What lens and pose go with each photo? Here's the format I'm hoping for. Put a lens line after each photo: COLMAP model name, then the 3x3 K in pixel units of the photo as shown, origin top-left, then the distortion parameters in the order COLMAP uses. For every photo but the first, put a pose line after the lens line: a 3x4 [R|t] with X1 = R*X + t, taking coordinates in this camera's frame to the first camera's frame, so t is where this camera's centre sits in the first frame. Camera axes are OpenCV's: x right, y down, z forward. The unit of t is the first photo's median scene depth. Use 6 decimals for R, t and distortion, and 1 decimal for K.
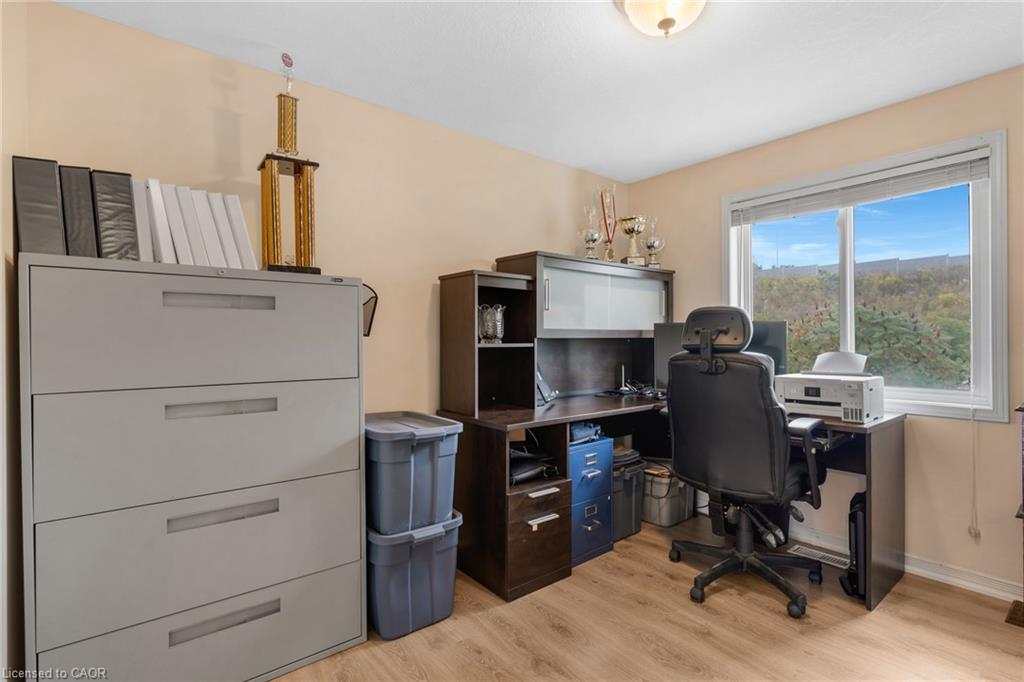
lens RADIAL K [[487.7, 0, 511.0], [0, 487.7, 338.9], [0, 0, 1]] dist [0.003351, -0.000502]
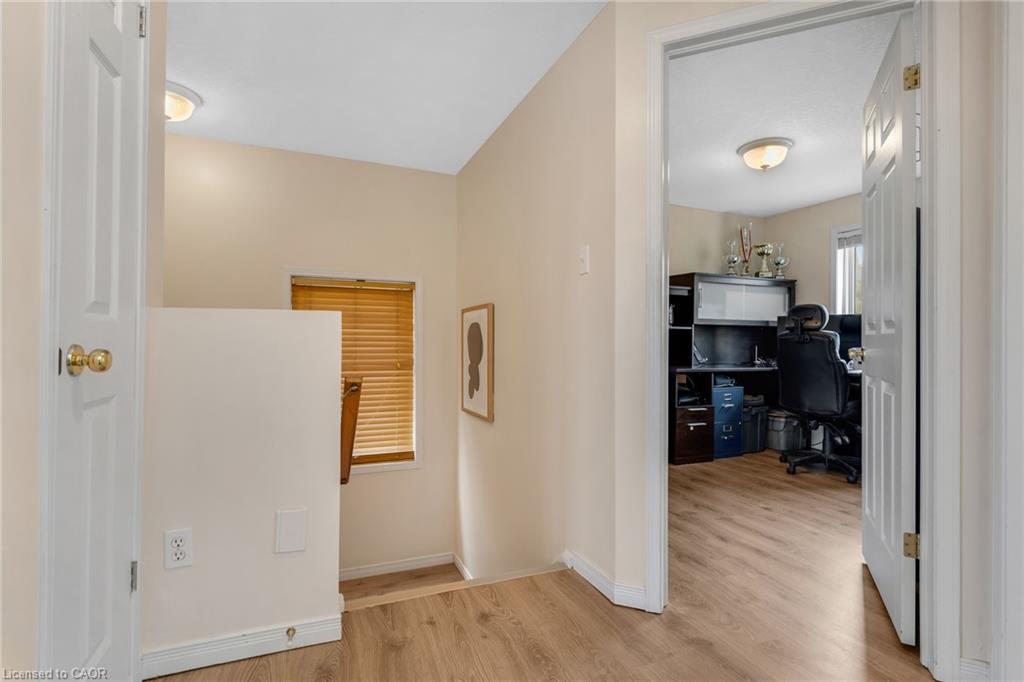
lens RADIAL K [[487.7, 0, 511.0], [0, 487.7, 338.9], [0, 0, 1]] dist [0.003351, -0.000502]
pose [[0.956703, 0.012745, -0.290786, -0.056565], [-0.013300, 0.999912, 0.000070, 0.053682], [0.290761, 0.003800, 0.956788, -0.743039]]
